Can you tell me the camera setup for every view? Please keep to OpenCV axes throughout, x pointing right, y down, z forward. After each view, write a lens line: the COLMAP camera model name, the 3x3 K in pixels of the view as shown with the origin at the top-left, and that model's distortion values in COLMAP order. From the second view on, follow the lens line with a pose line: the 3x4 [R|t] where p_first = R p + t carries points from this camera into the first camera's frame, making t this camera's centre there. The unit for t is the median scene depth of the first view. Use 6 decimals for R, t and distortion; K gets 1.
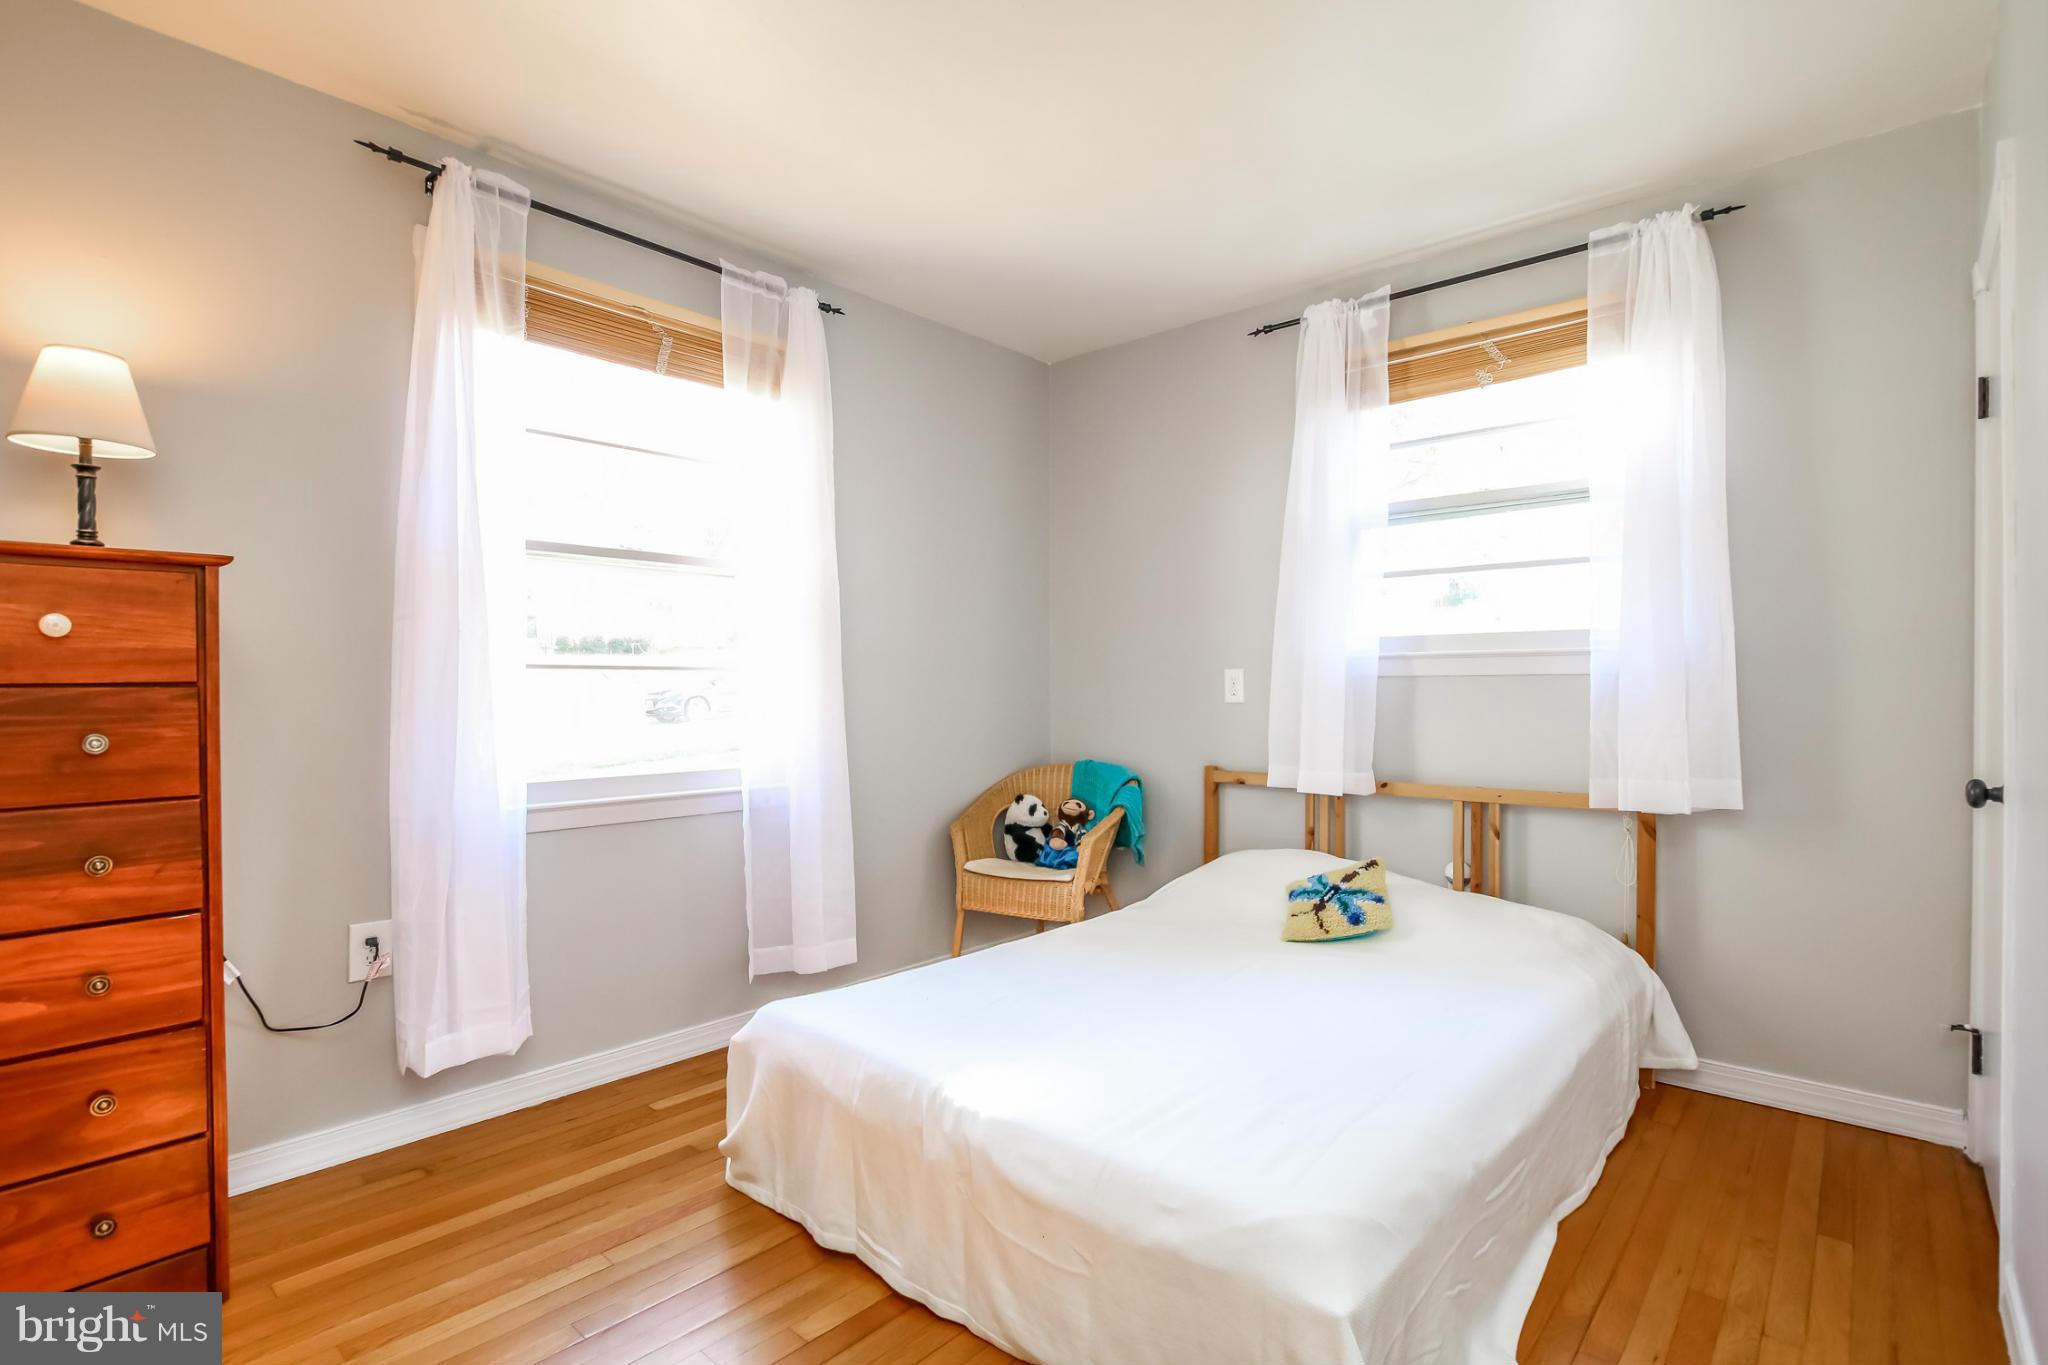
lens RADIAL K [[985.0, 0, 1018.6], [0, 985.0, 679.1], [0, 0, 1]] dist [-0.014235, 0.000215]
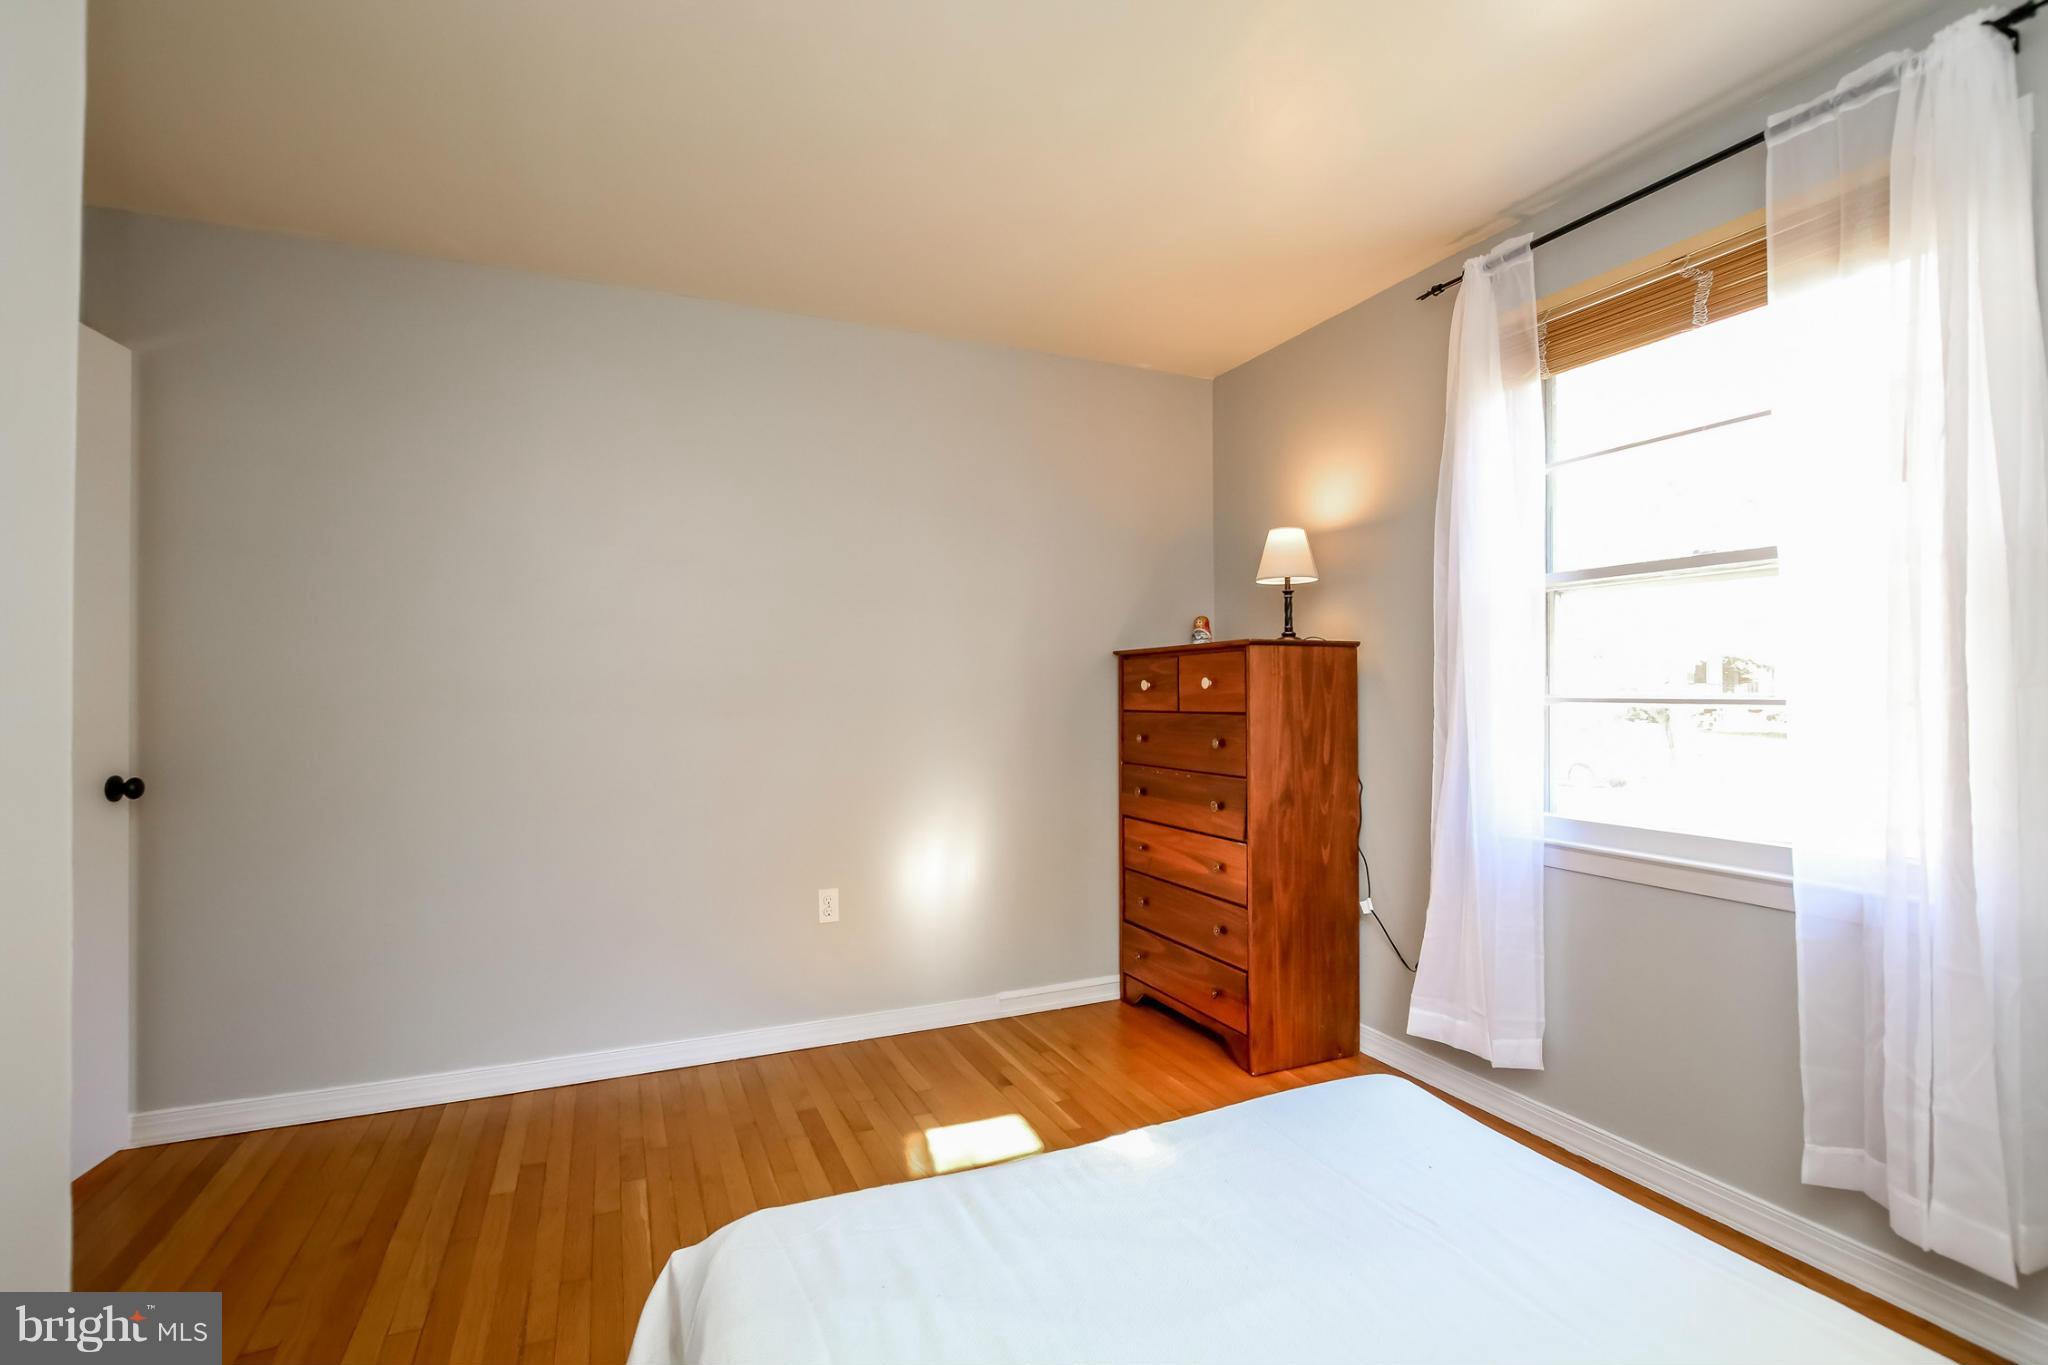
lens RADIAL K [[941.2, 0, 1023.6], [0, 941.2, 686.3], [0, 0, 1]] dist [-0.015022, -0.000212]
pose [[-0.407362, -0.010117, -0.913211, 0.620596], [0.002619, 0.999922, -0.012246, -0.017723], [0.913263, -0.007381, -0.407303, 0.940900]]
